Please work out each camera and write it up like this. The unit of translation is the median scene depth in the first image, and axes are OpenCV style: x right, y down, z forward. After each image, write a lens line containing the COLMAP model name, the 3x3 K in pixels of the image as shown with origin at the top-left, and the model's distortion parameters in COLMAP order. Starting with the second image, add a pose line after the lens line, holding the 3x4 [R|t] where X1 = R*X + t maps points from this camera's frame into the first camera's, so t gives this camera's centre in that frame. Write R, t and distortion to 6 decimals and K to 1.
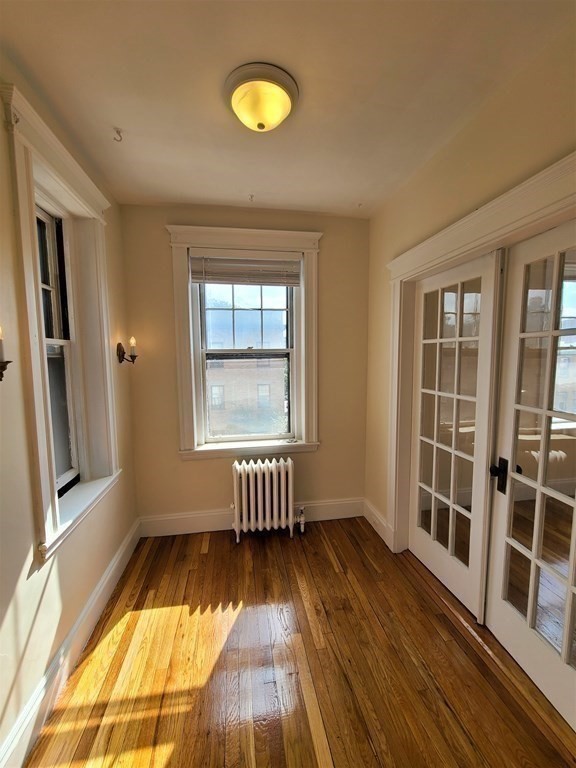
lens RADIAL K [[314.8, 0, 284.4], [0, 314.8, 385.0], [0, 0, 1]] dist [-0.003594, 0.000660]
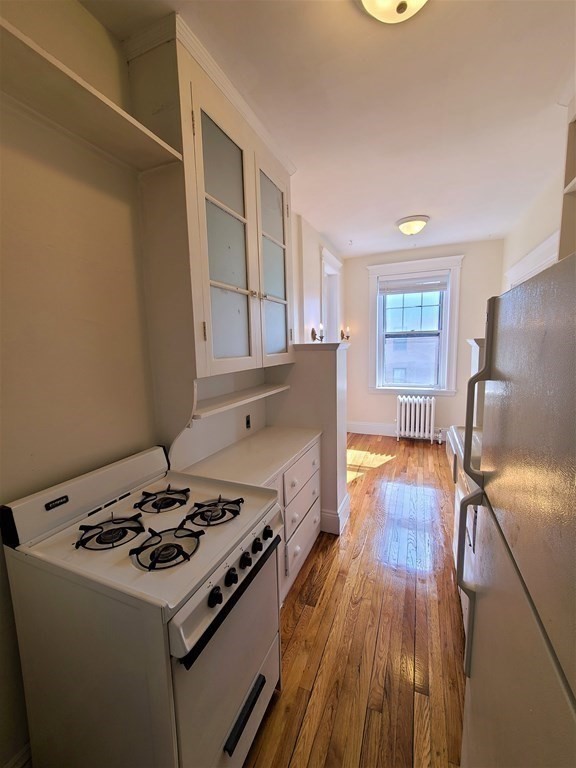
lens RADIAL K [[314.8, 0, 283.9], [0, 314.8, 381.3], [0, 0, 1]] dist [-0.003594, 0.000660]
pose [[0.843246, 0.059522, -0.534223, 0.233010], [-0.034186, 0.997777, 0.057209, 0.081495], [0.536440, -0.029979, 0.843406, -0.812421]]
